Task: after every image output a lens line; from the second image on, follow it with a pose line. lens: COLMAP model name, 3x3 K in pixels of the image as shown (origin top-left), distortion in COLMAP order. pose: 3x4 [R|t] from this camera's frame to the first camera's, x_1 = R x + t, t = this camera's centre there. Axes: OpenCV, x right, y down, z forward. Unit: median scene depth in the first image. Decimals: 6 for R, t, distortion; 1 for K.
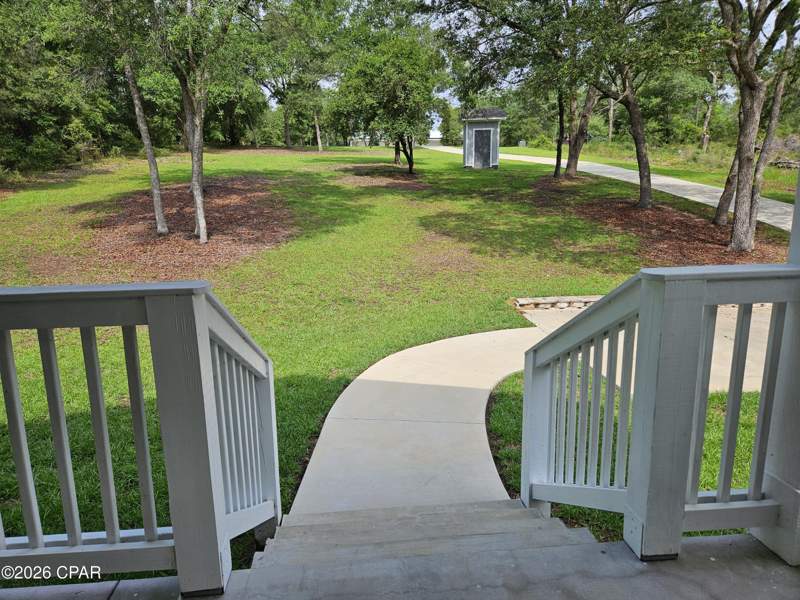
lens RADIAL K [[537.6, 0, 399.2], [0, 537.6, 299.5], [0, 0, 1]] dist [0.001667, 0.000154]
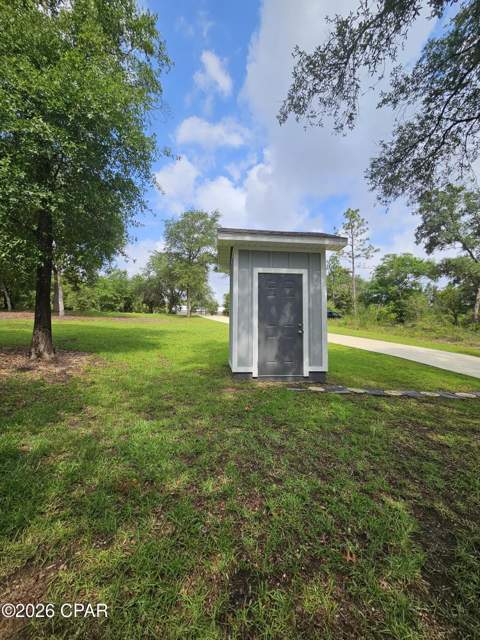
lens RADIAL K [[258.3, 0, 240.4], [0, 258.3, 320.4], [0, 0, 1]] dist [0.003565, 0.000582]
pose [[0.998076, 0.054915, -0.028789, 0.131331], [-0.060588, 0.962439, -0.264652, -0.226310], [0.013174, 0.265887, 0.963914, 0.818655]]
